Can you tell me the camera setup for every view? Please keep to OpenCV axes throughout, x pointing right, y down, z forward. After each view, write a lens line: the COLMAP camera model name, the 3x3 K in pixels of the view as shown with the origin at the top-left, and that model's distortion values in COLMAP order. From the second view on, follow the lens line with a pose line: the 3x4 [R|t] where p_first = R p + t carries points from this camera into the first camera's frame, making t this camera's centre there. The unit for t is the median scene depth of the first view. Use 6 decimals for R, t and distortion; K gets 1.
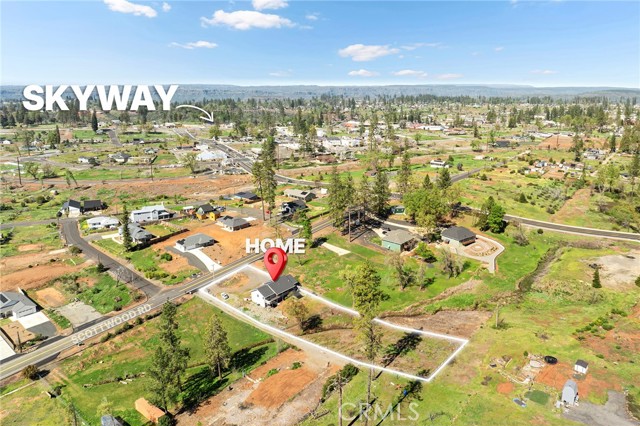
lens RADIAL K [[439.3, 0, 324.8], [0, 439.3, 210.2], [0, 0, 1]] dist [-0.031104, 0.002151]
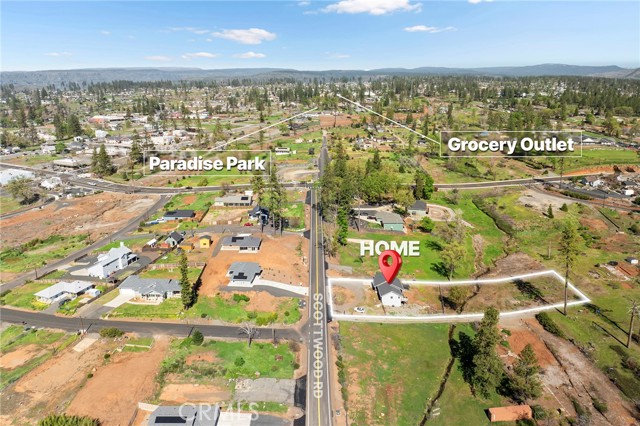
lens RADIAL K [[439.3, 0, 326.3], [0, 439.3, 216.9], [0, 0, 1]] dist [-0.031104, 0.002151]
pose [[0.768861, -0.210746, 0.603688, -0.777388], [0.180641, 0.977255, 0.111092, -0.114954], [-0.613369, 0.023637, 0.789442, 0.275716]]
